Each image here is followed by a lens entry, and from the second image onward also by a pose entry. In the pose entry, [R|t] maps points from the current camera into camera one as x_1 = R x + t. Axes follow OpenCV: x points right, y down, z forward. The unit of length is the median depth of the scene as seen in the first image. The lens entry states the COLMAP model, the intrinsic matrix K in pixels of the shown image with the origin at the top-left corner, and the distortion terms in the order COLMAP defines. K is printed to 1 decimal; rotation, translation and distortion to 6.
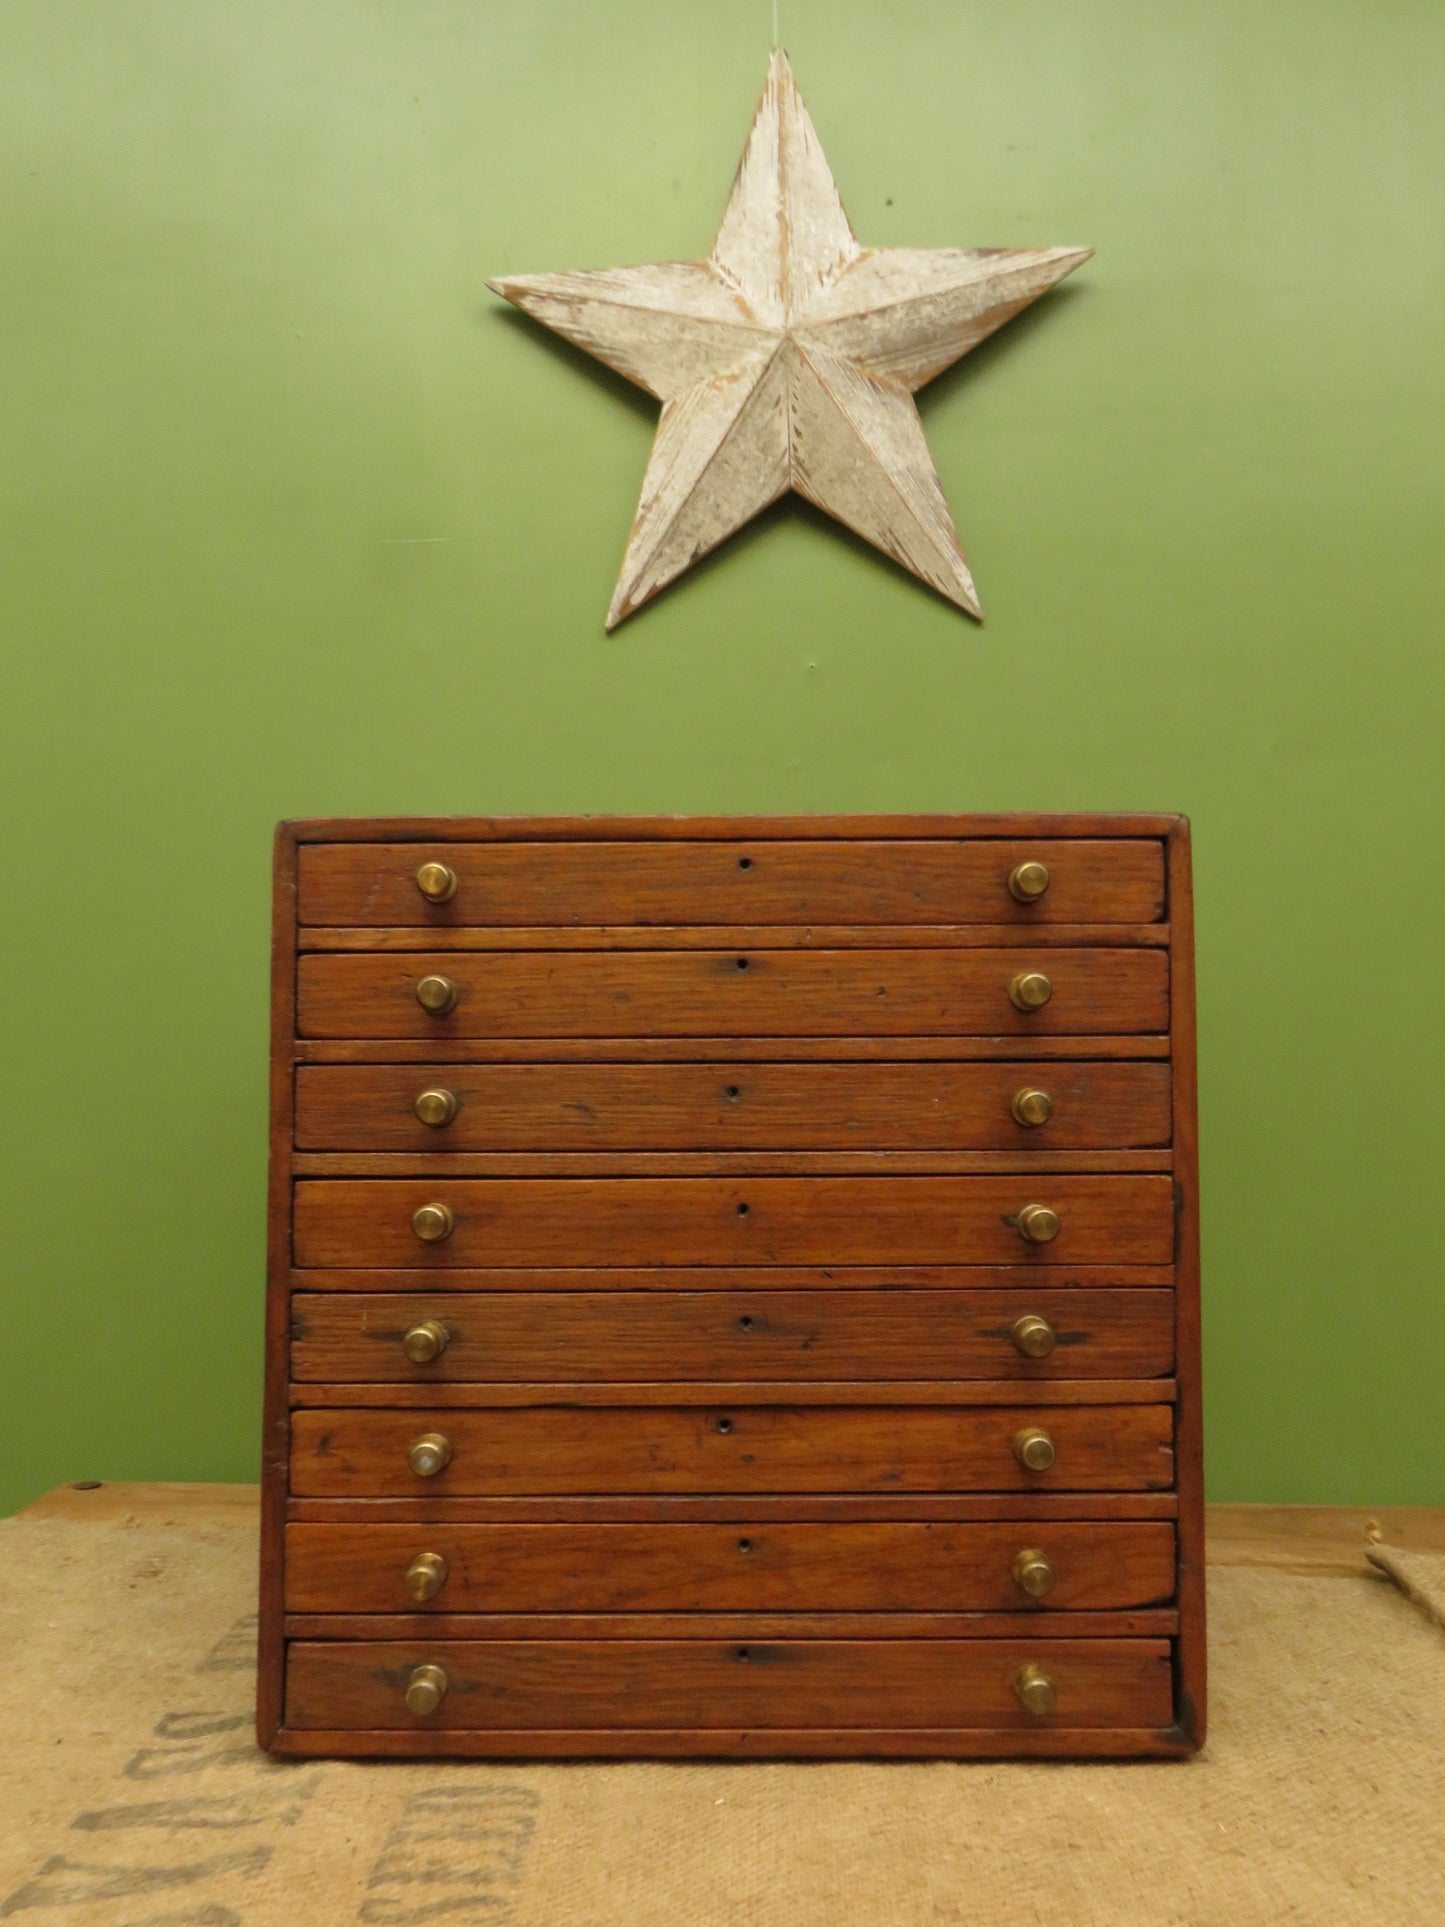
lens RADIAL K [[1514.2, 0, 735.9], [0, 1514.2, 970.3], [0, 0, 1]] dist [-0.012545, 0.002751]
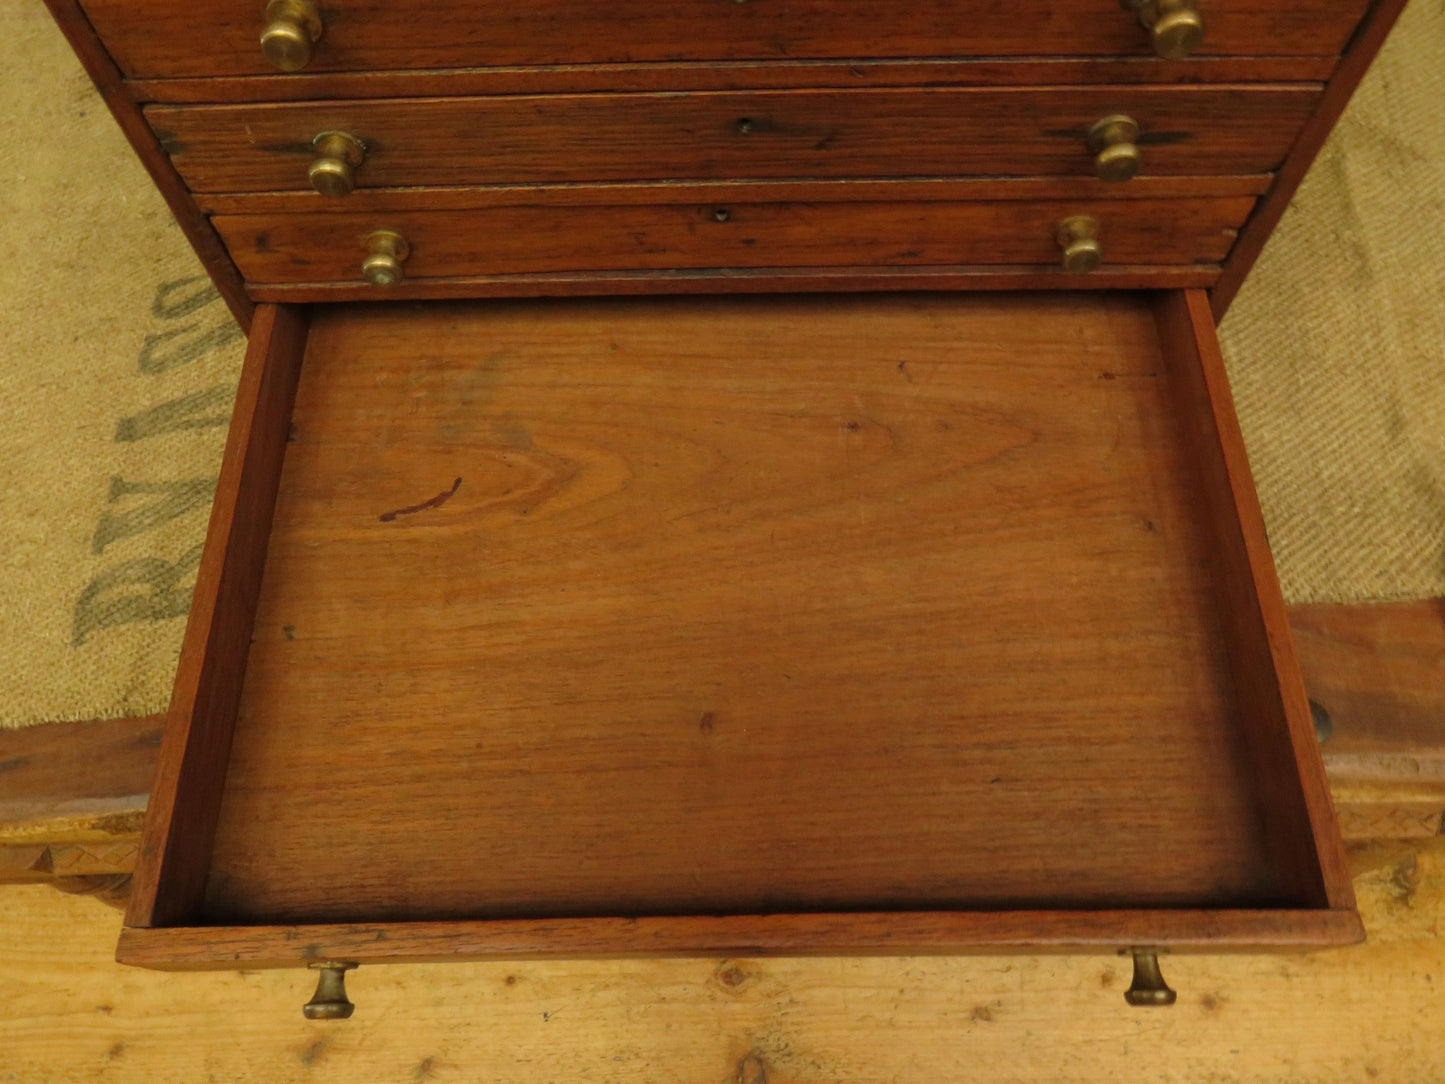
lens RADIAL K [[1135.4, 0, 719.5], [0, 1135.4, 548.8], [0, 0, 1]] dist [-0.012545, 0.002751]
pose [[0.999844, -0.011053, -0.013773, -0.000946], [0.017044, 0.399927, 0.916388, -0.206564], [-0.004621, -0.916480, 0.400053, 0.569108]]
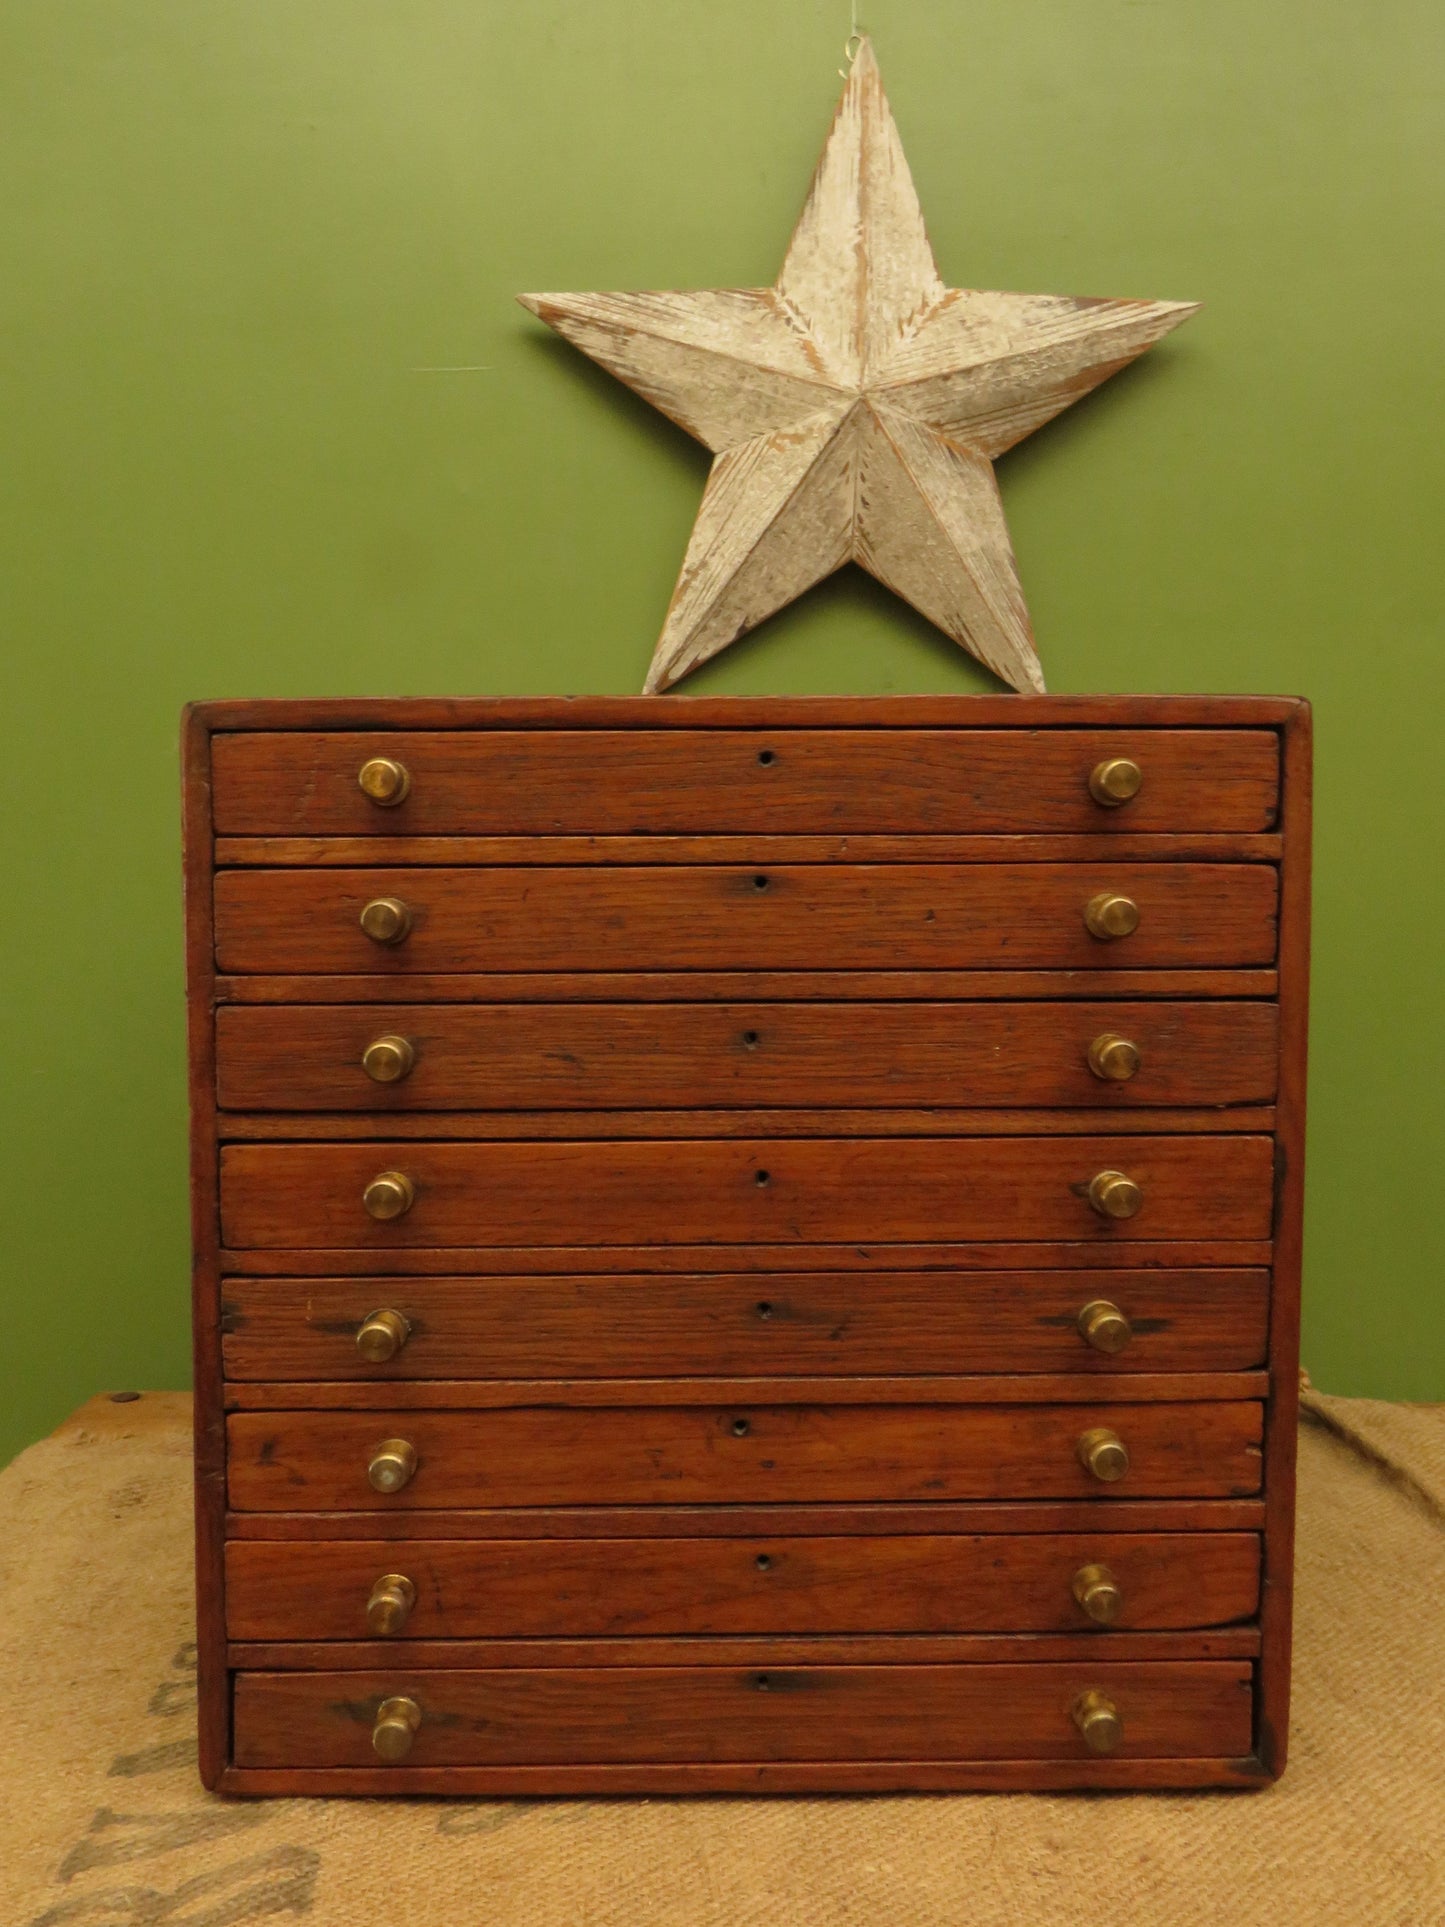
lens RADIAL K [[1514.2, 0, 720.5], [0, 1514.2, 955.8], [0, 0, 1]] dist [-0.012545, 0.002751]
pose [[0.999794, -0.000230, 0.020308, -0.035158], [-0.002209, 0.992767, 0.120035, -0.063503], [-0.020188, -0.120055, 0.992562, 0.186408]]
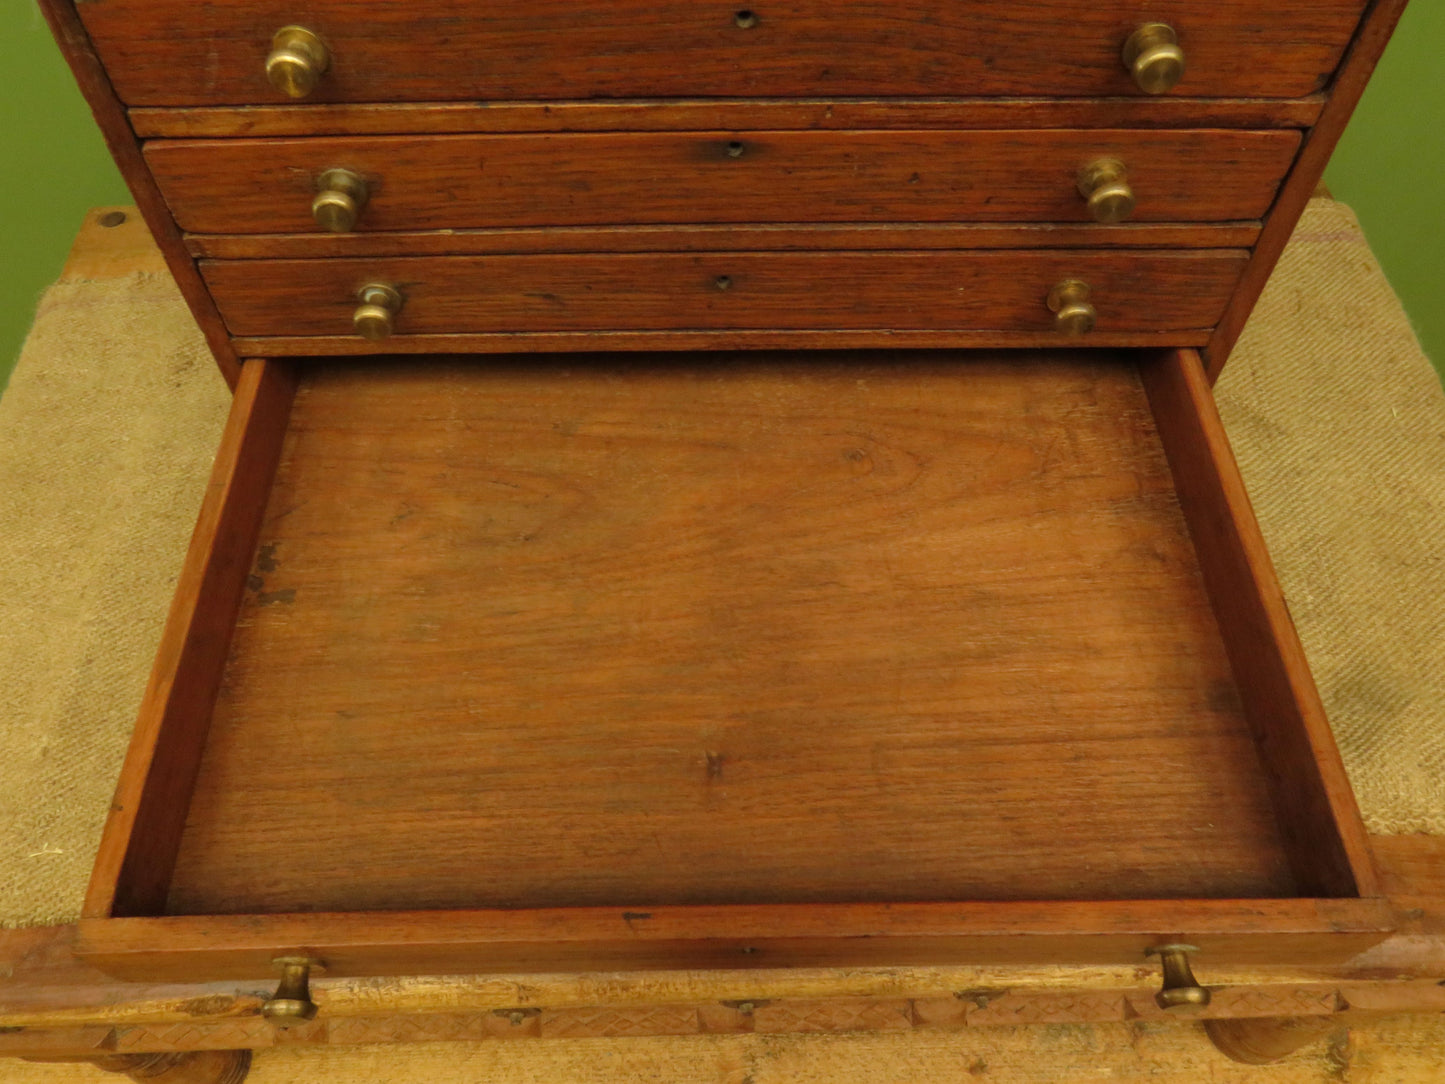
lens RADIAL K [[1135.4, 0, 715.7], [0, 1135.4, 543.7], [0, 0, 1]] dist [-0.012545, 0.002751]
pose [[0.999951, -0.009380, 0.003316, -0.009955], [0.002145, 0.528715, 0.848797, -0.382269], [-0.009715, -0.848748, 0.528709, 0.541727]]
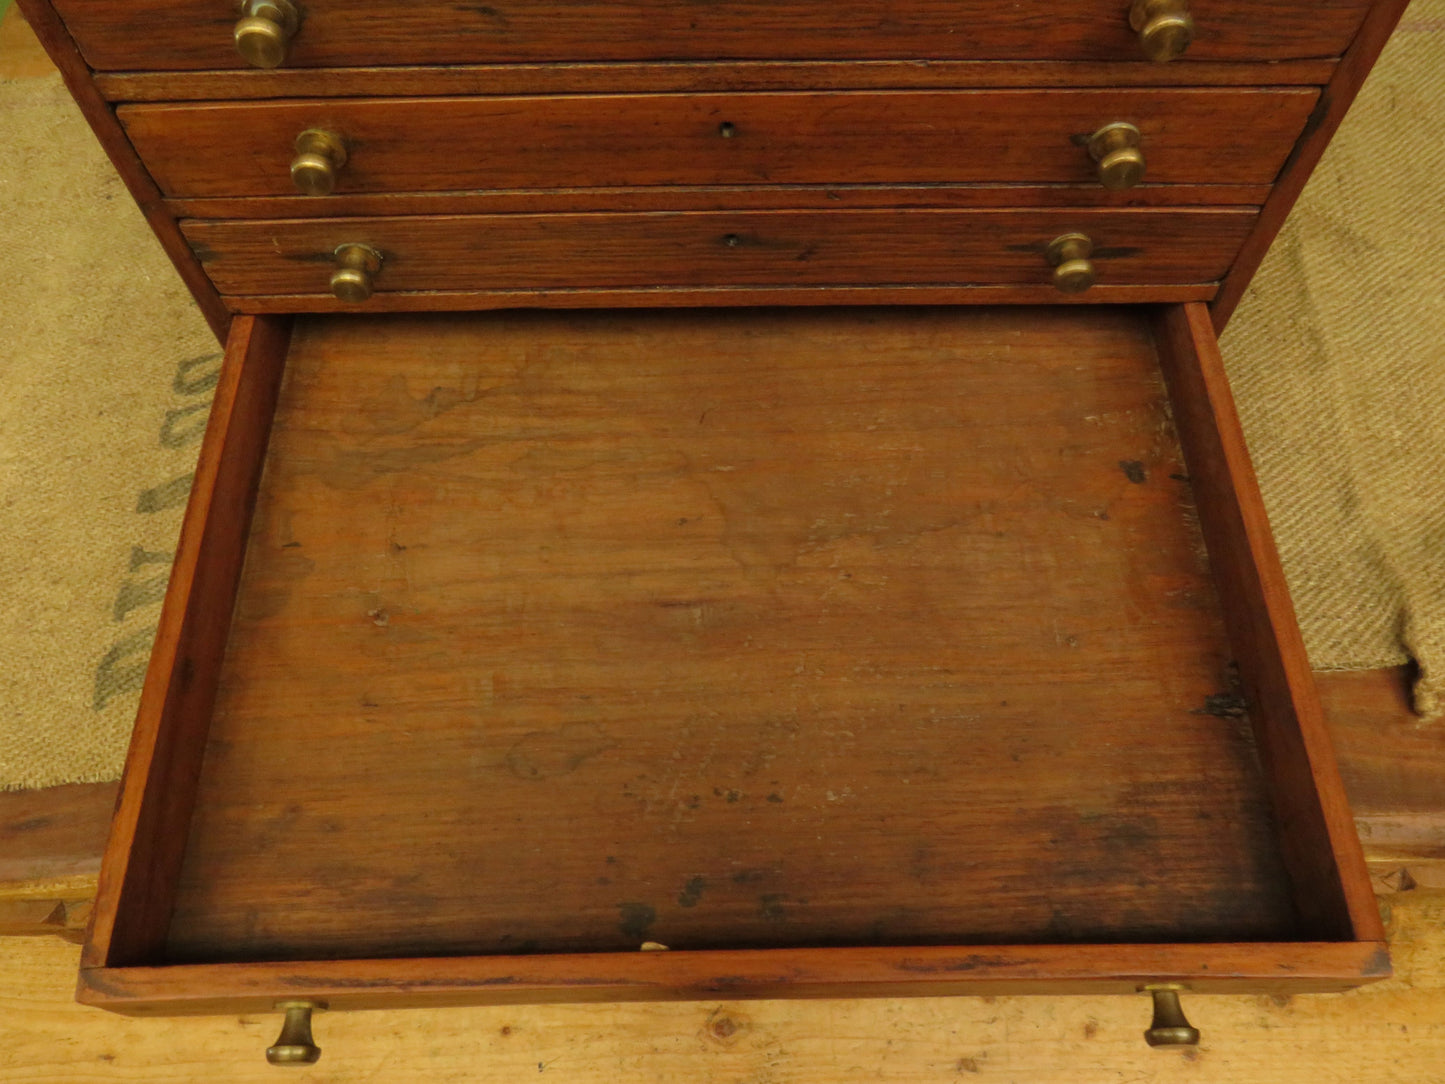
lens RADIAL K [[1135.4, 0, 722.8], [0, 1135.4, 544.1], [0, 0, 1]] dist [-0.012545, 0.002751]
pose [[0.999927, -0.008025, -0.008992, 0.005685], [0.011587, 0.434772, 0.900466, -0.256710], [-0.003317, -0.900505, 0.434834, 0.571837]]
